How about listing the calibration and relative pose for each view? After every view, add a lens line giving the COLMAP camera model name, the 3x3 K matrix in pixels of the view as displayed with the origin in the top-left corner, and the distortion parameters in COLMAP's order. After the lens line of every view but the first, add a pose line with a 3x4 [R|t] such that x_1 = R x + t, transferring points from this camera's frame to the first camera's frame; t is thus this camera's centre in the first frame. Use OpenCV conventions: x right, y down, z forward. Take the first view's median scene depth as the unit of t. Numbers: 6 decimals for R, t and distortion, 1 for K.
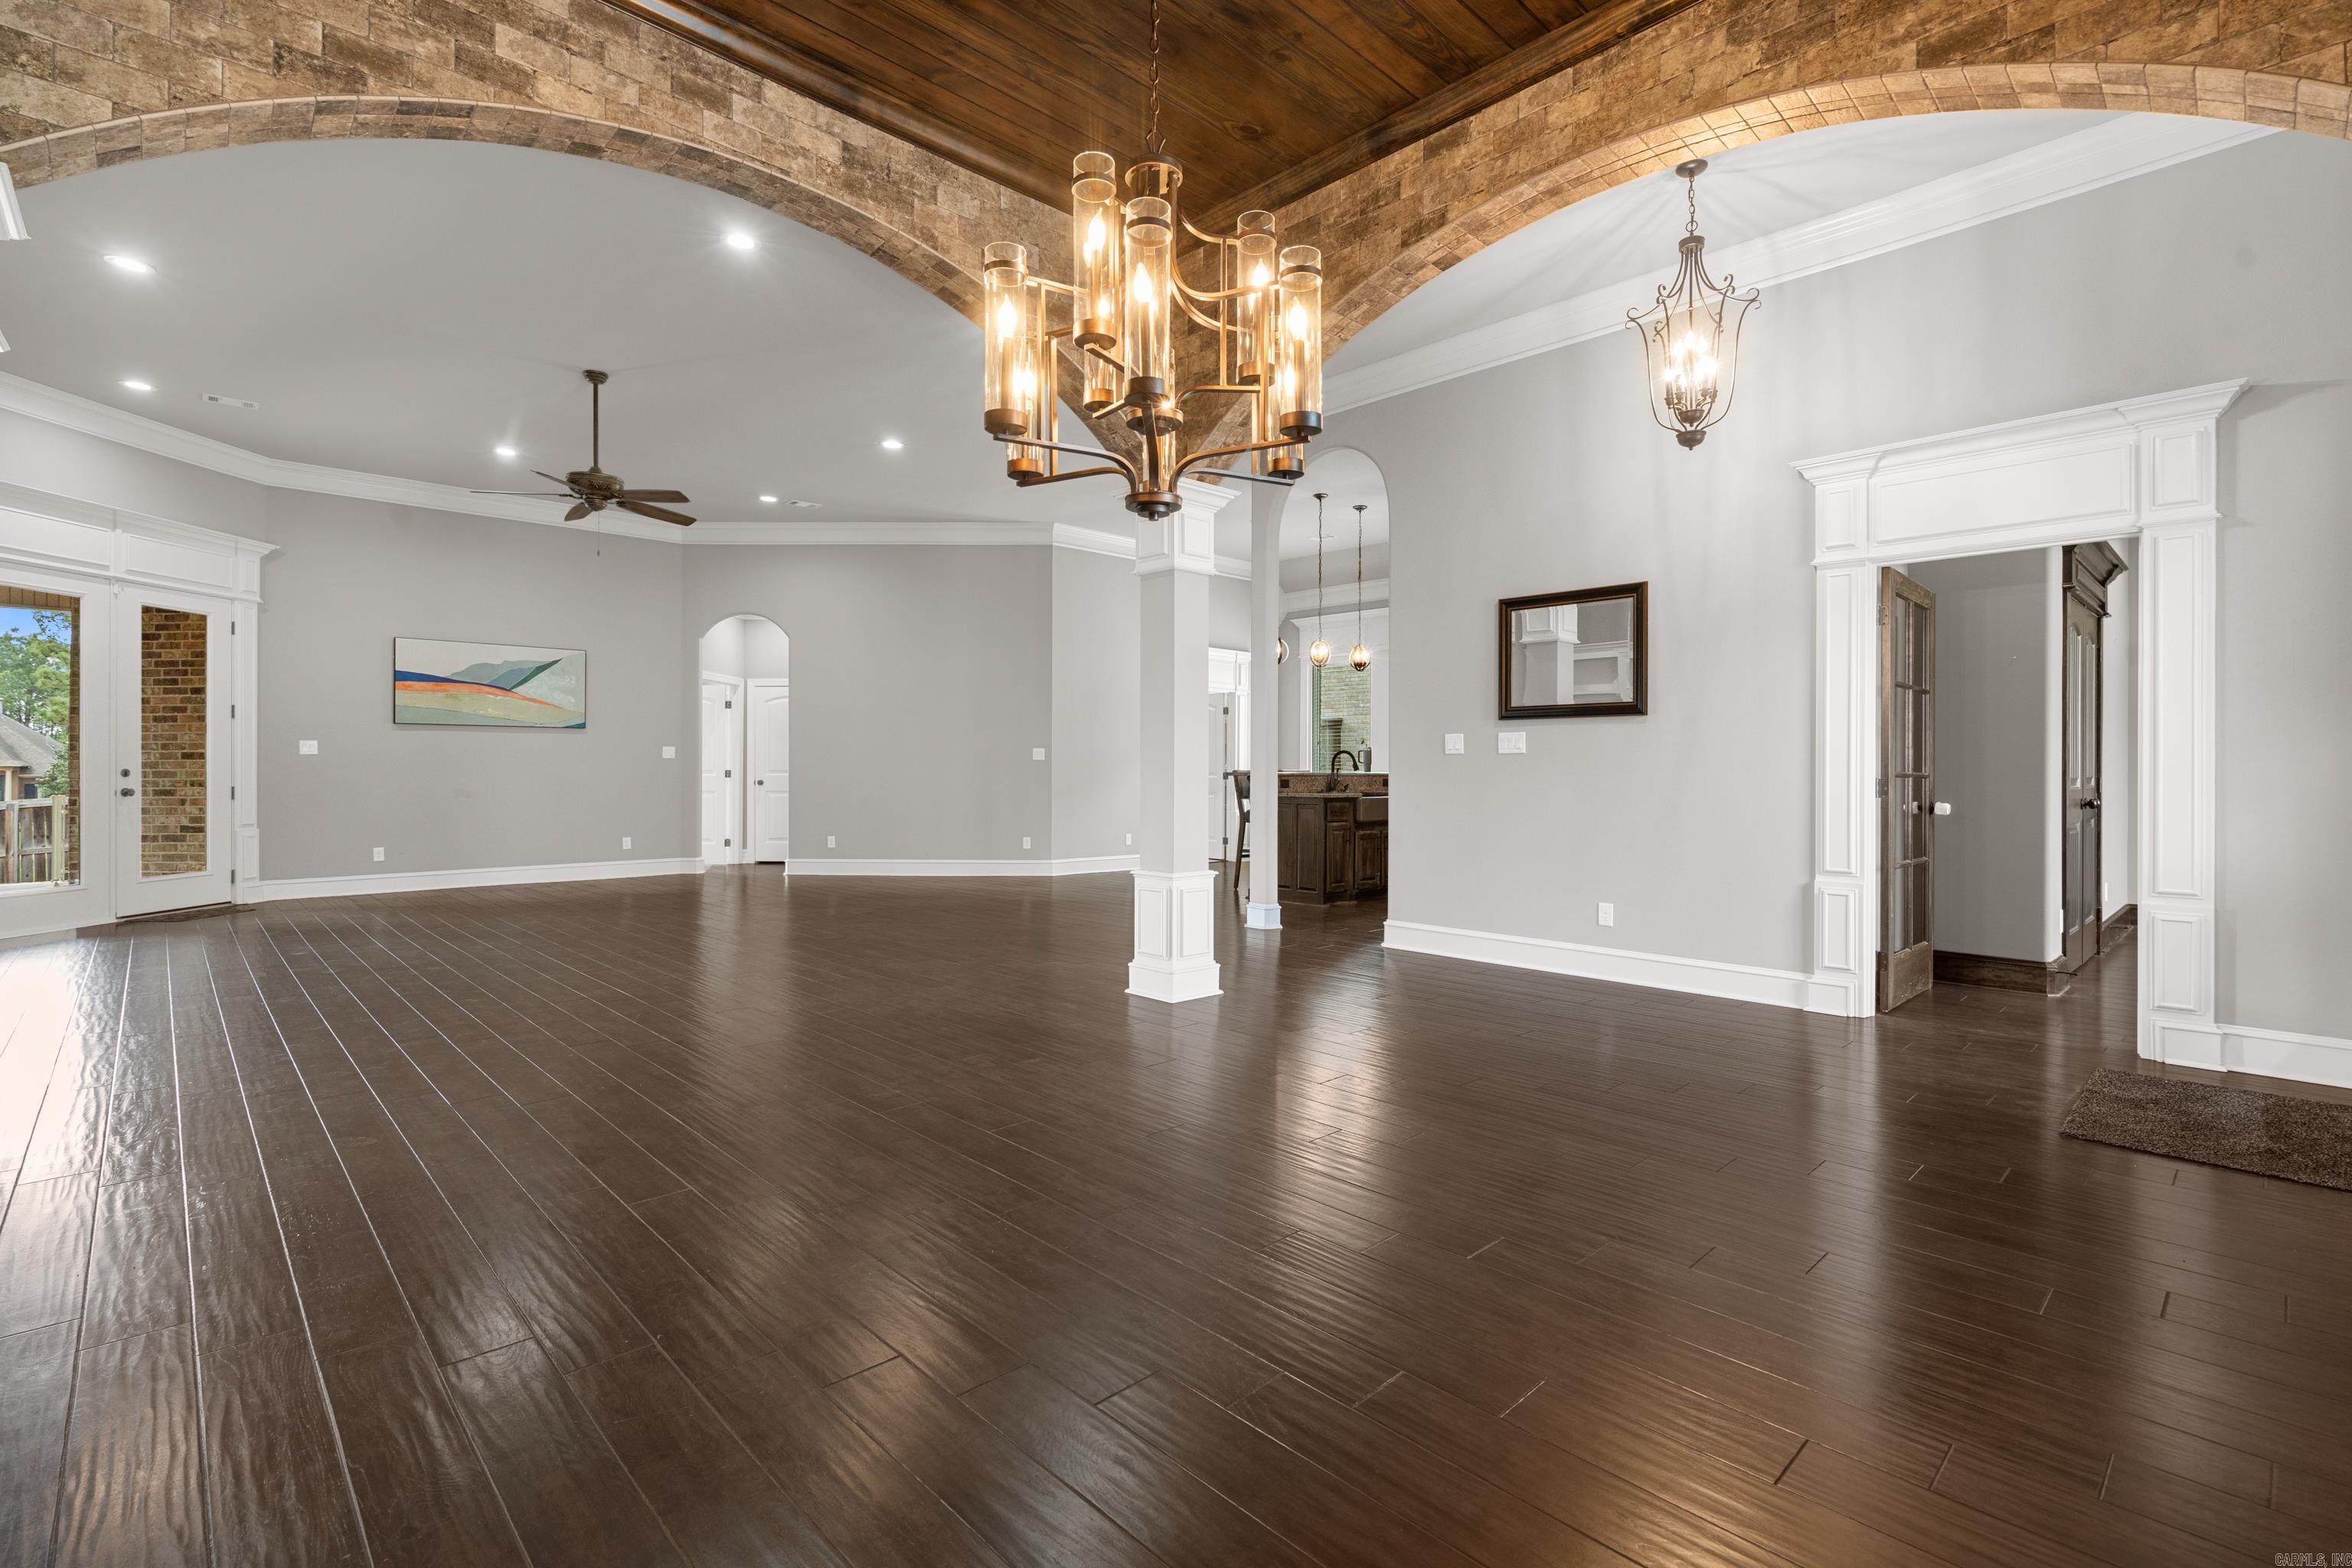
lens RADIAL K [[1068.0, 0, 1180.0], [0, 1068.0, 762.5], [0, 0, 1]] dist [-0.003271, 0.001483]
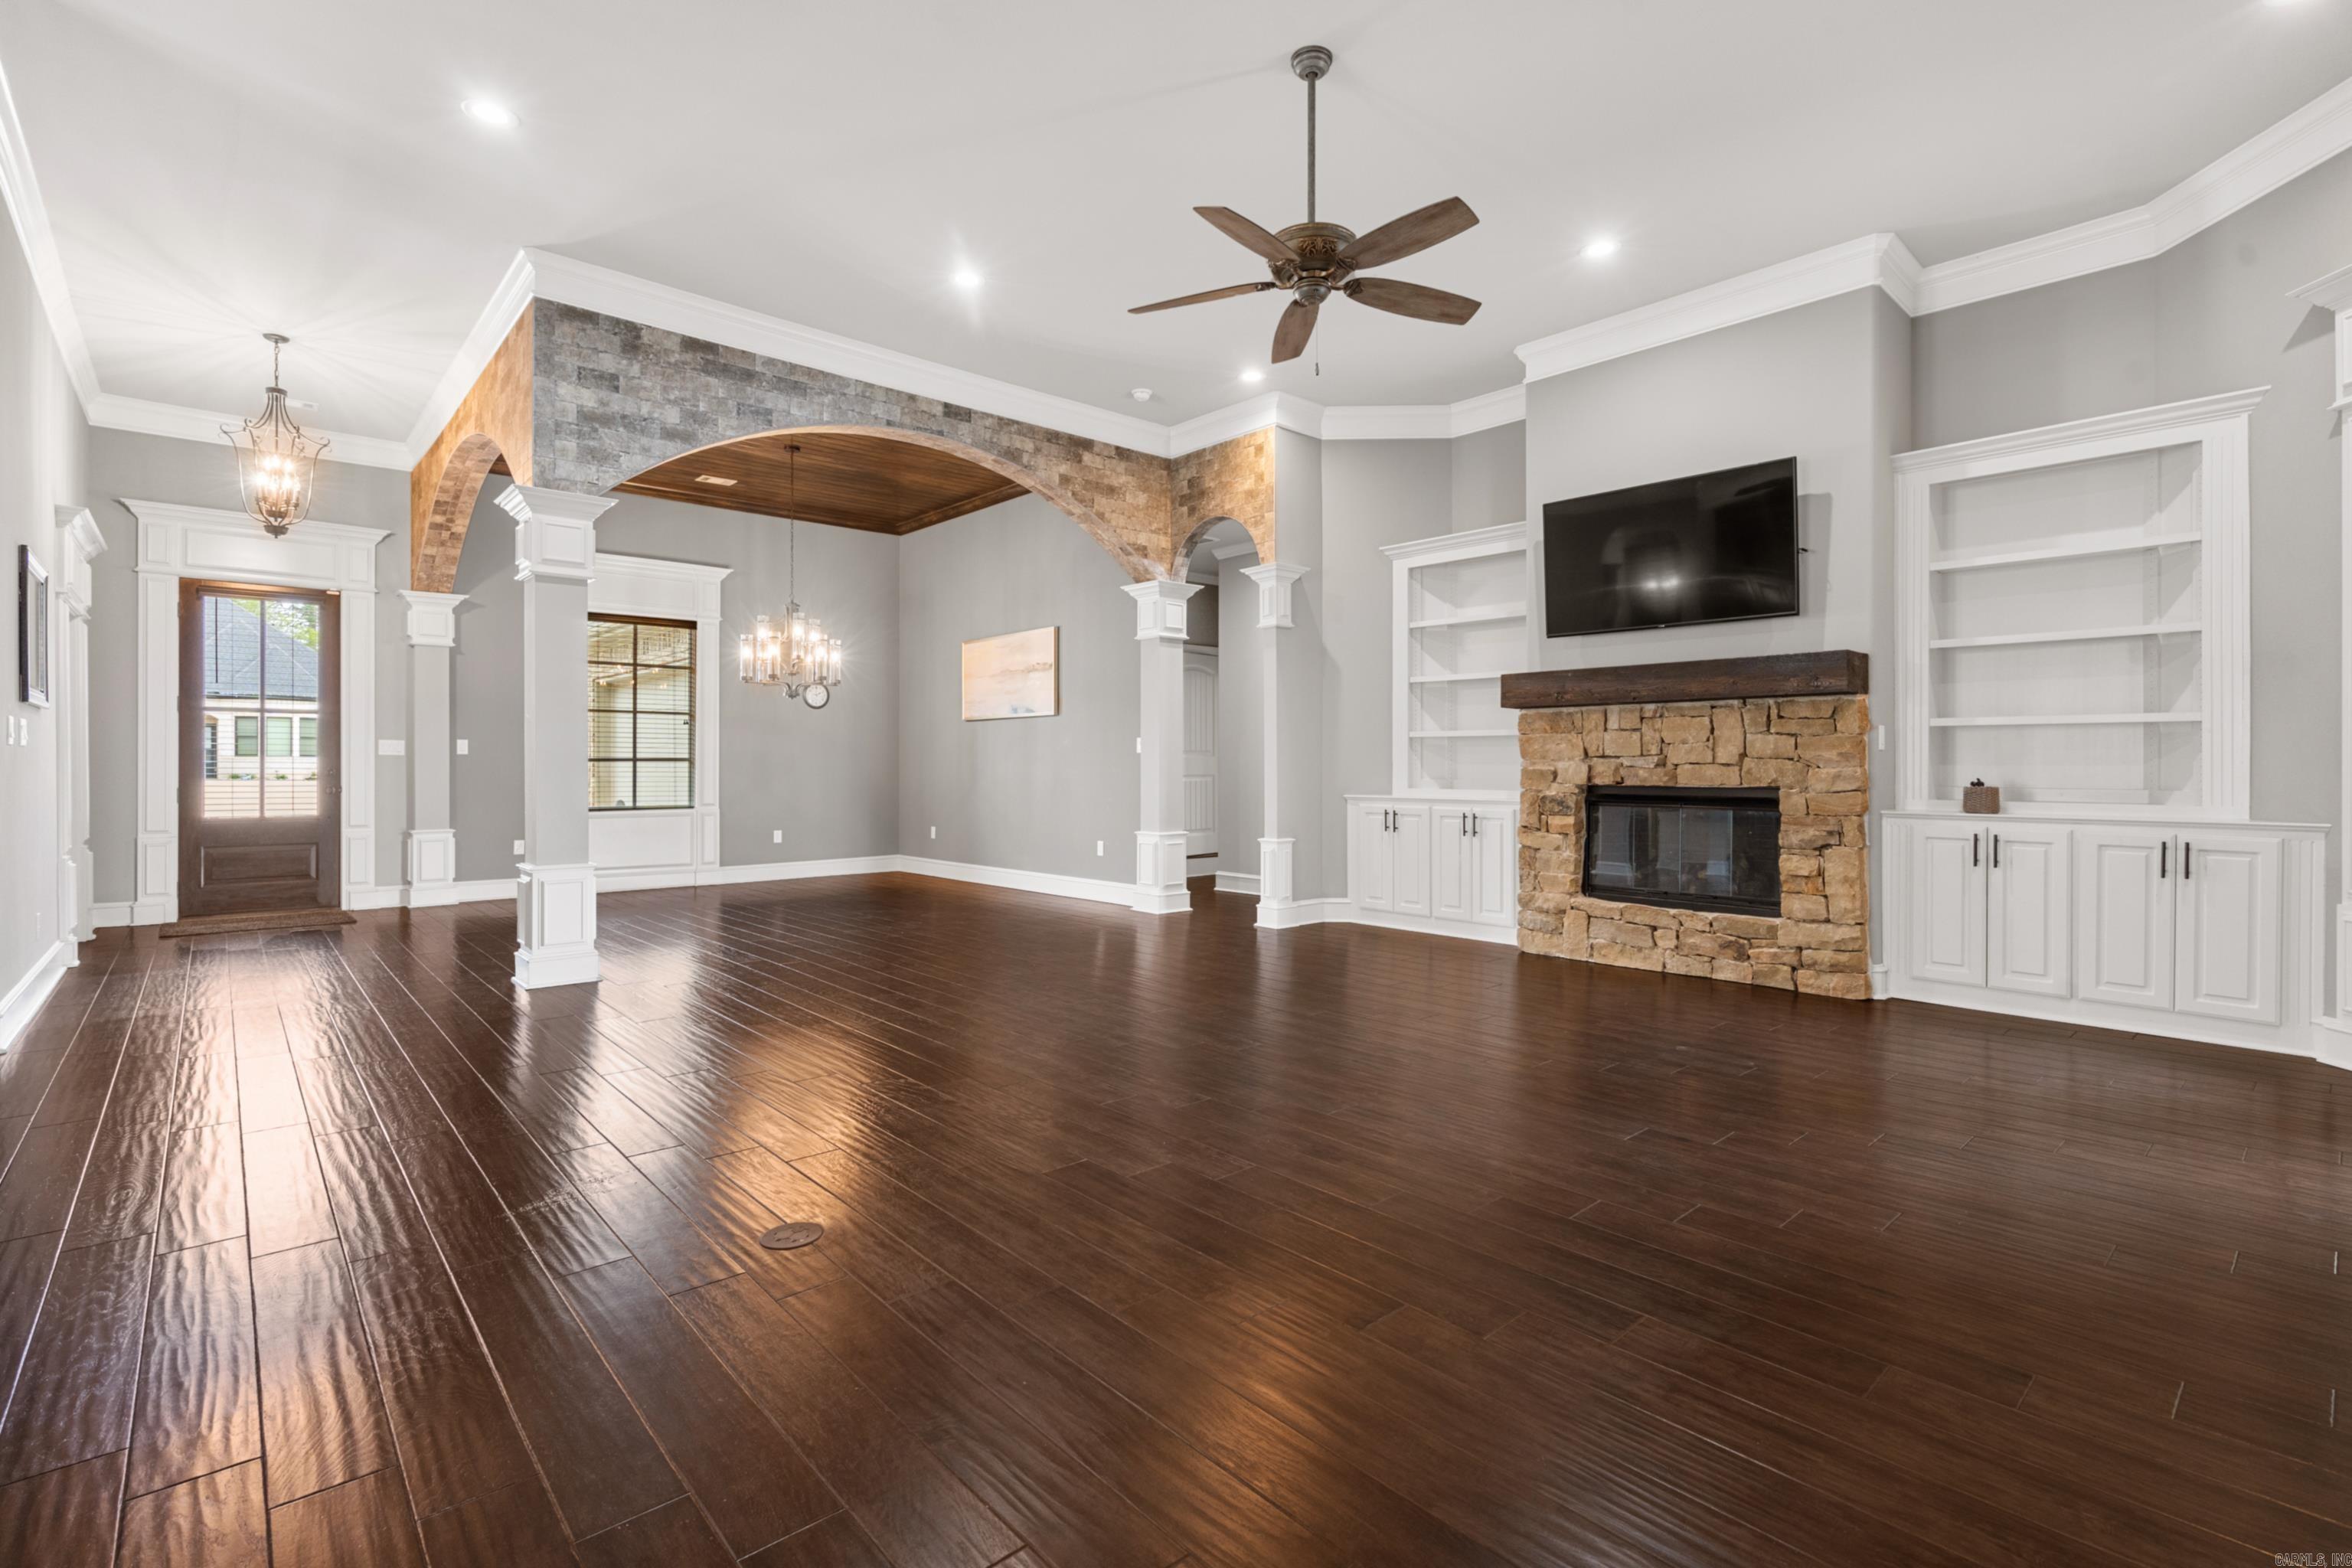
lens RADIAL K [[1068.0, 0, 1170.5], [0, 1068.0, 773.1], [0, 0, 1]] dist [-0.003271, 0.001483]
pose [[-0.999451, -0.002148, 0.033054, -0.381411], [-0.002024, 0.999991, 0.003794, 0.004512], [-0.033062, 0.003725, -0.999446, 1.214286]]
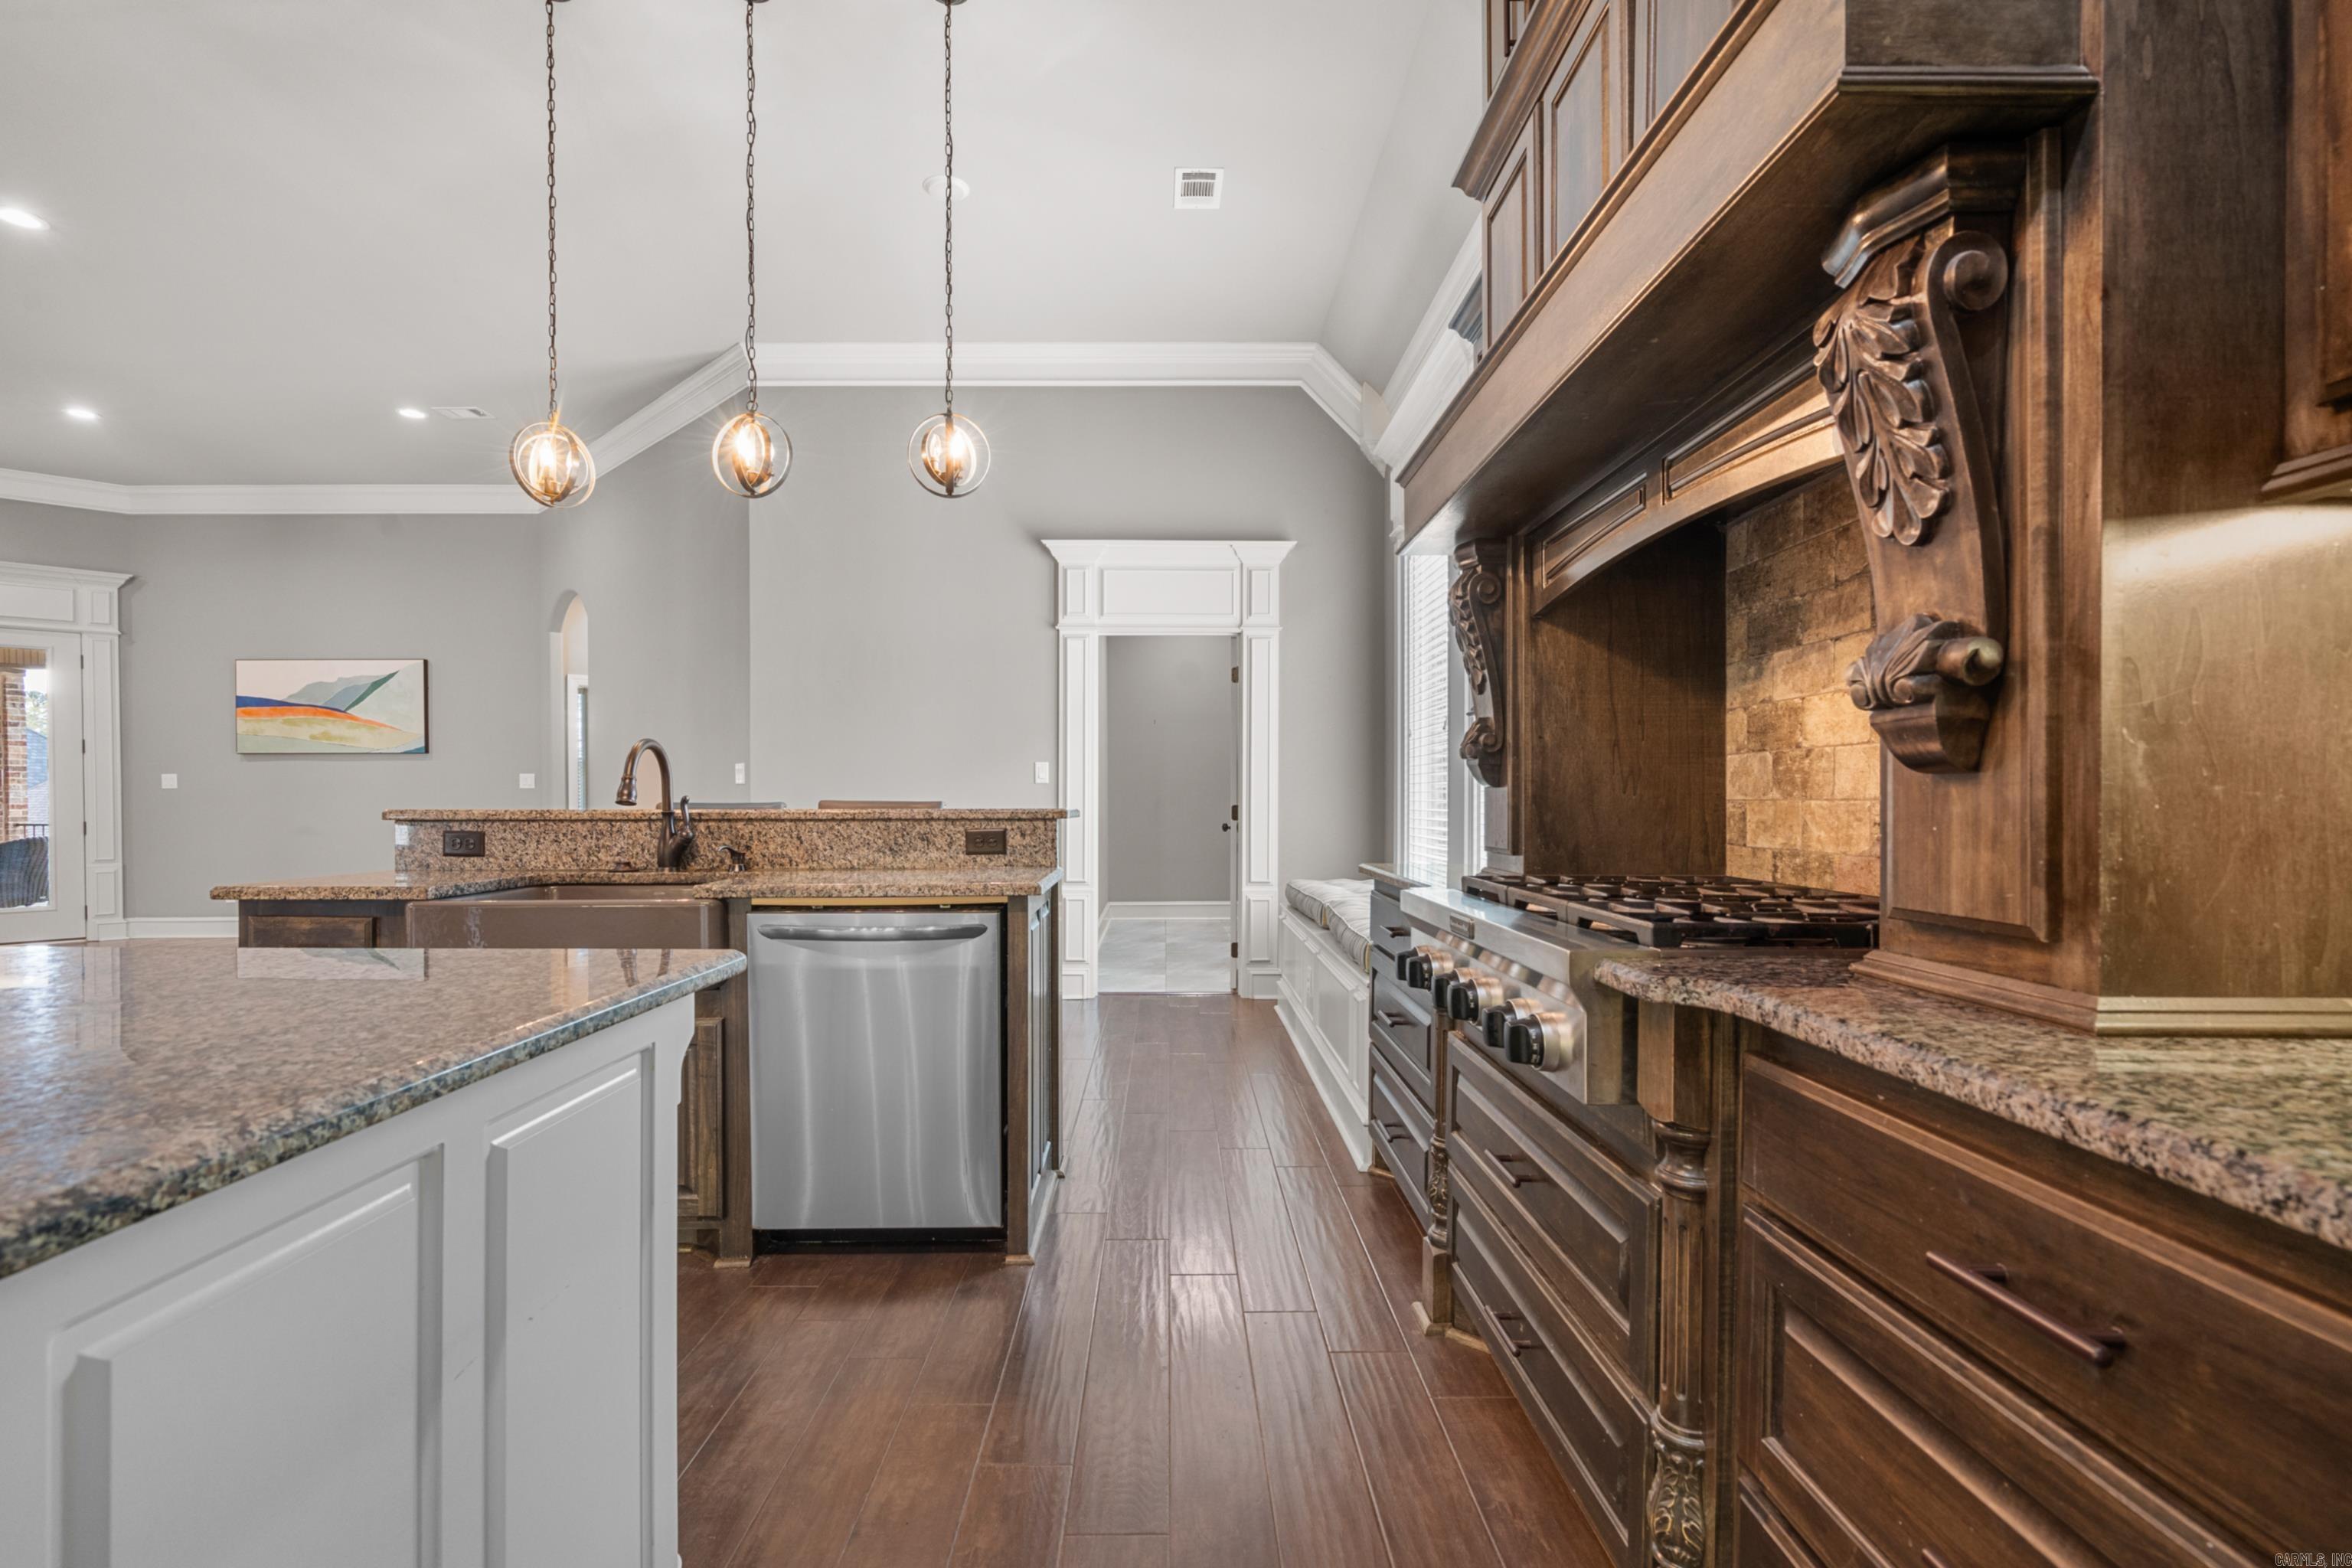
lens RADIAL K [[1068.0, 0, 1162.9], [0, 1068.0, 805.2], [0, 0, 1]] dist [-0.003271, 0.001483]
pose [[0.723646, 0.000442, -0.690171, 0.509849], [0.008768, 0.999913, 0.009834, 0.006076], [0.690115, -0.013168, 0.723580, 0.951976]]
